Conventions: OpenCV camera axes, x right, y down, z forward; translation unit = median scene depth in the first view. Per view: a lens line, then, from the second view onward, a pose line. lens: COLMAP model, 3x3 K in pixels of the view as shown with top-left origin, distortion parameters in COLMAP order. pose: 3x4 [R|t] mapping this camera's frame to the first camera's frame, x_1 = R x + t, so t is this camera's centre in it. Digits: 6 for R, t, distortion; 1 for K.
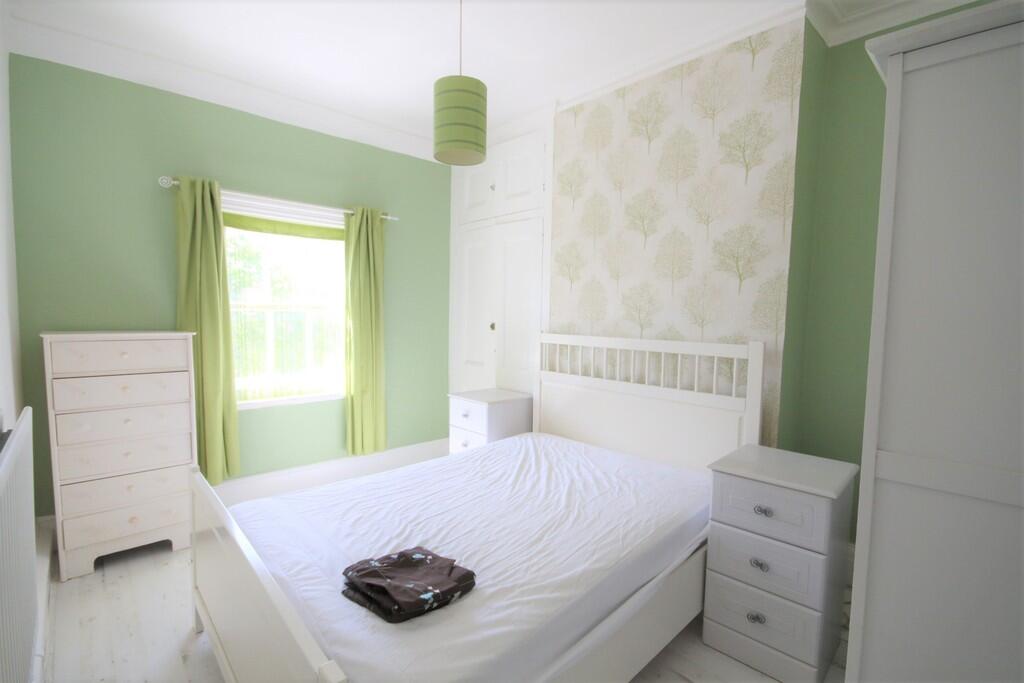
lens RADIAL K [[470.3, 0, 510.7], [0, 470.3, 344.0], [0, 0, 1]] dist [0.005926, 0.000767]
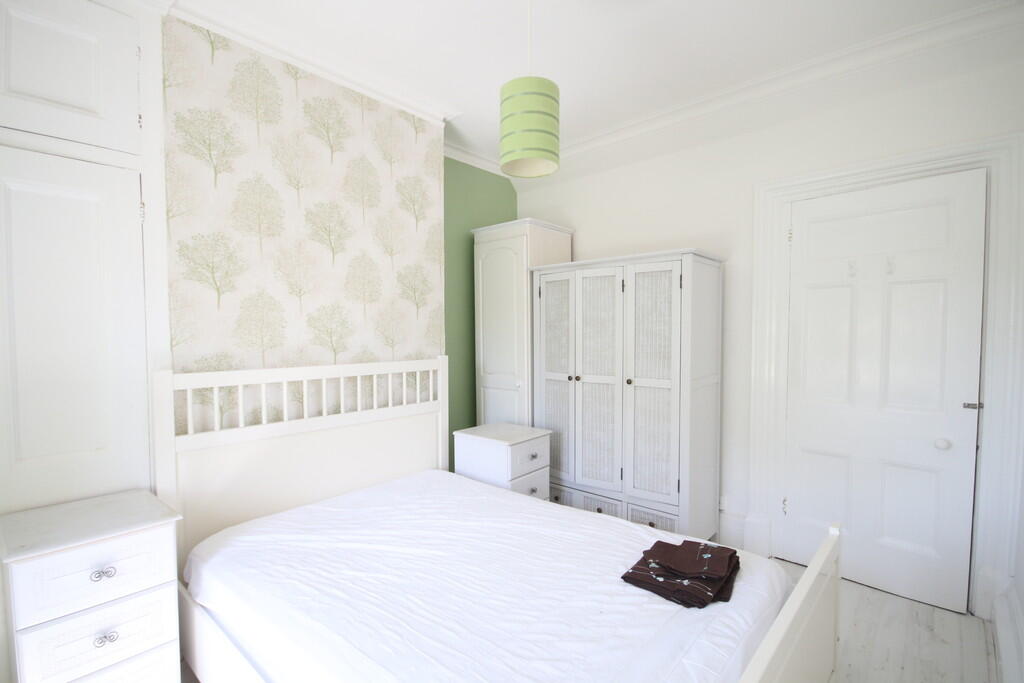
lens RADIAL K [[470.3, 0, 510.9], [0, 470.3, 344.5], [0, 0, 1]] dist [0.005926, 0.000767]
pose [[-0.079793, -0.045200, 0.995786, -0.687923], [0.066980, 0.996470, 0.050598, -0.076484], [-0.994559, 0.070735, -0.076484, 0.766069]]
